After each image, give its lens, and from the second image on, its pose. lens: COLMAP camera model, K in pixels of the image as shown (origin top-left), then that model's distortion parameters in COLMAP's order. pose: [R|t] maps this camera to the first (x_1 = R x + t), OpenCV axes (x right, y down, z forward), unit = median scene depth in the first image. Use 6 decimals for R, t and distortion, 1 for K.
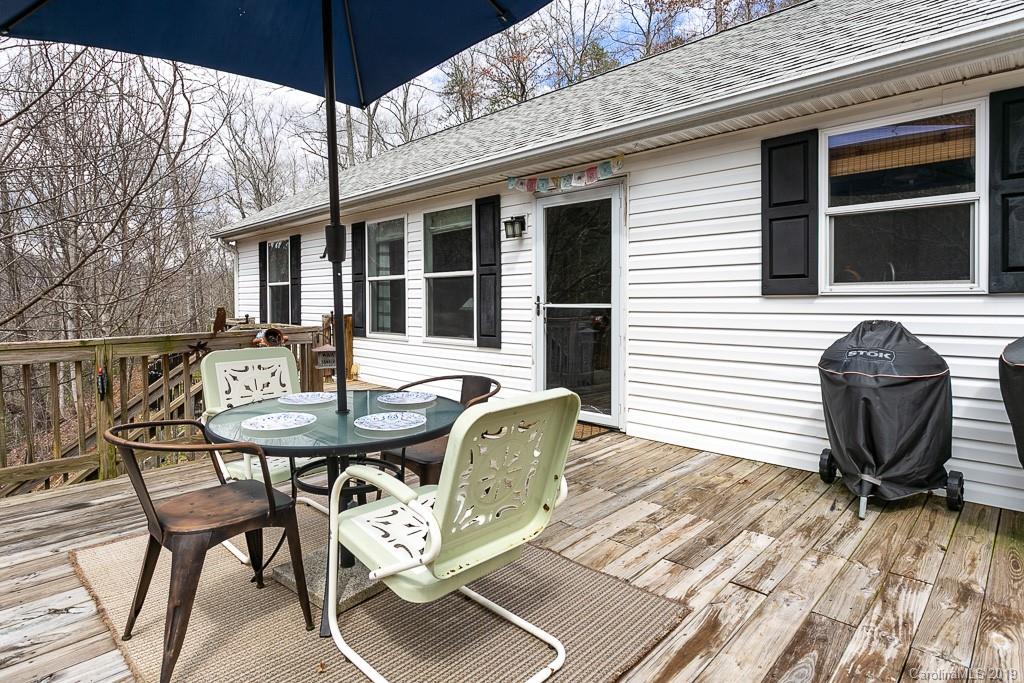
lens RADIAL K [[599.6, 0, 511.7], [0, 599.6, 313.3], [0, 0, 1]] dist [0.002380, 0.000851]
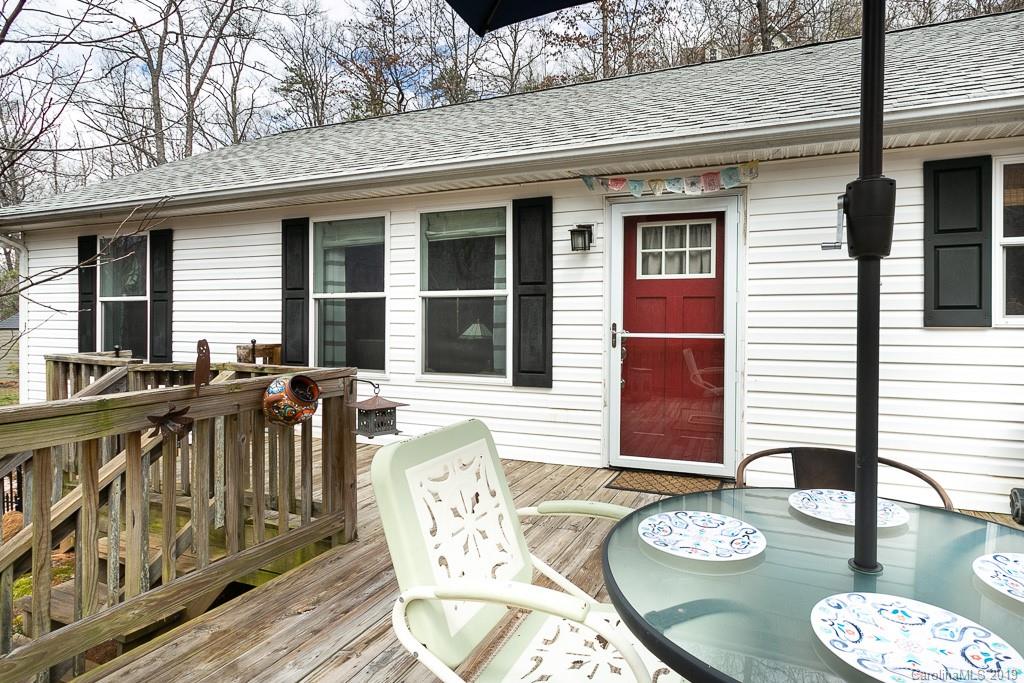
lens RADIAL K [[514.9, 0, 511.8], [0, 514.9, 329.5], [0, 0, 1]] dist [0.002064, 0.000876]
pose [[0.896307, 0.008582, 0.443351, -0.372642], [-0.001911, 0.999878, -0.015490, -0.008437], [-0.443430, 0.013036, 0.896214, 0.404541]]
